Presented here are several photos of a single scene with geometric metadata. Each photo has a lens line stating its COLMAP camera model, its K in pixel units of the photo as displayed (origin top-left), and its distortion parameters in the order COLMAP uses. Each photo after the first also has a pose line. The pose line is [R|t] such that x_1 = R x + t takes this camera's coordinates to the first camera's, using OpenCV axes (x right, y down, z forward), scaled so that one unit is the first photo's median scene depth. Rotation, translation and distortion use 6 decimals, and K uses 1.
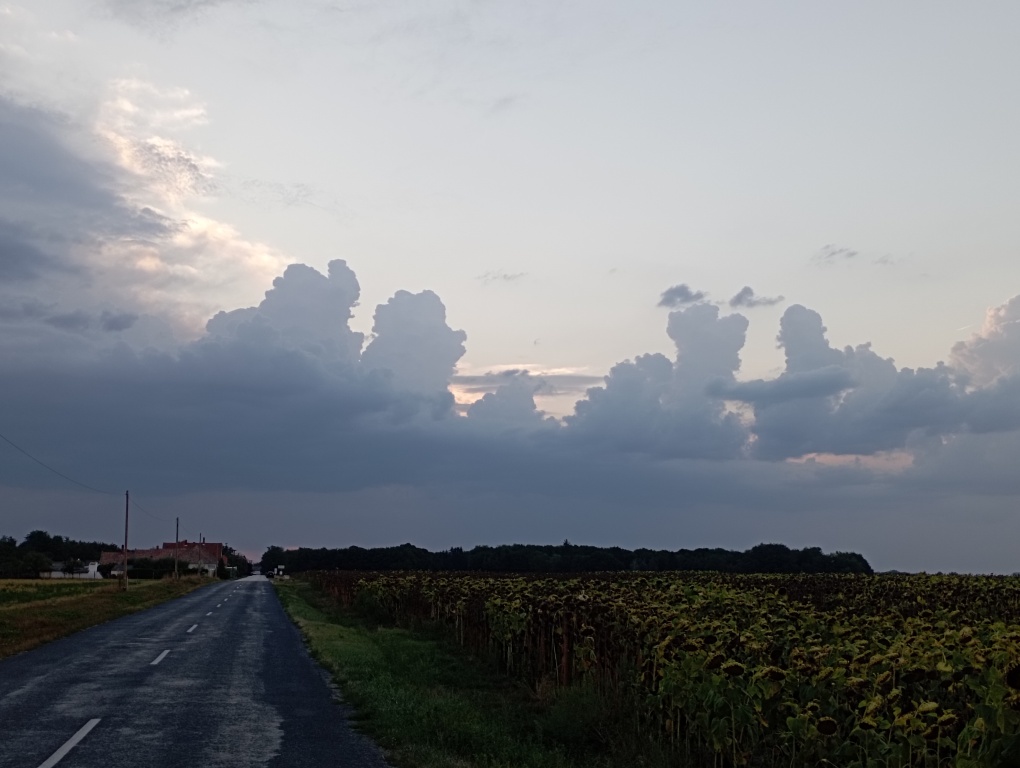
lens RADIAL K [[769.7, 0, 509.6], [0, 769.7, 383.7], [0, 0, 1]] dist [-0.003290, -0.005239]
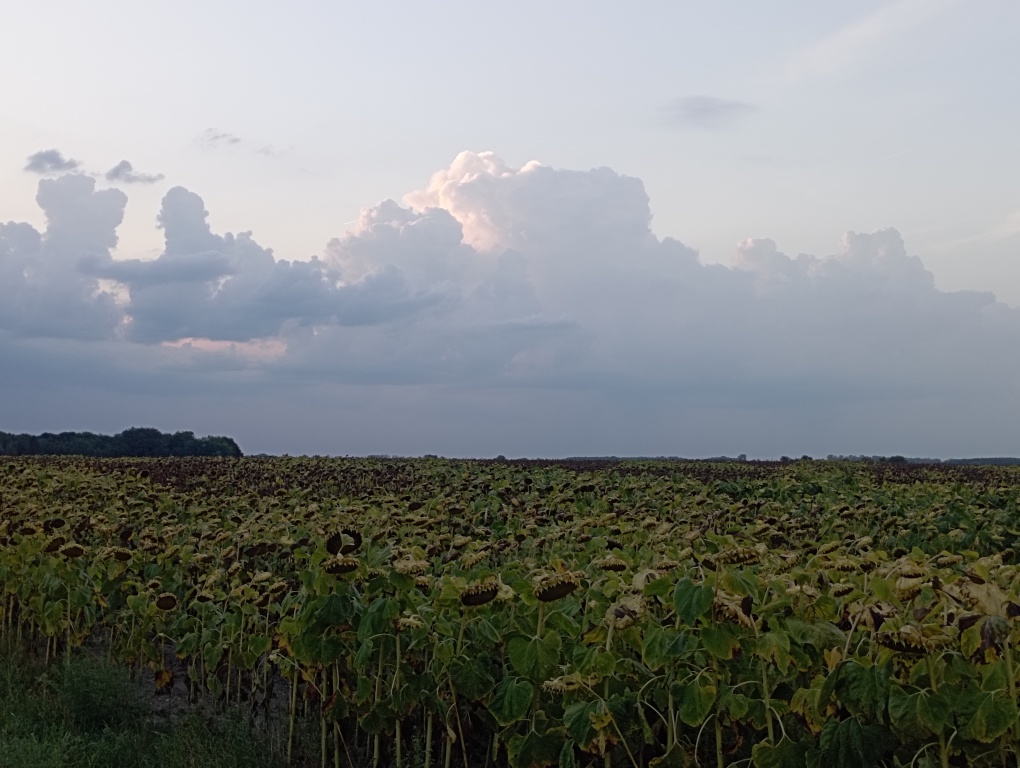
lens RADIAL K [[769.7, 0, 509.4], [0, 769.7, 384.5], [0, 0, 1]] dist [-0.003290, -0.005239]
pose [[0.934505, 0.038647, 0.353846, 0.441366], [-0.061131, 0.996744, 0.052584, 0.074472], [-0.350662, -0.070771, 0.933824, -0.082670]]
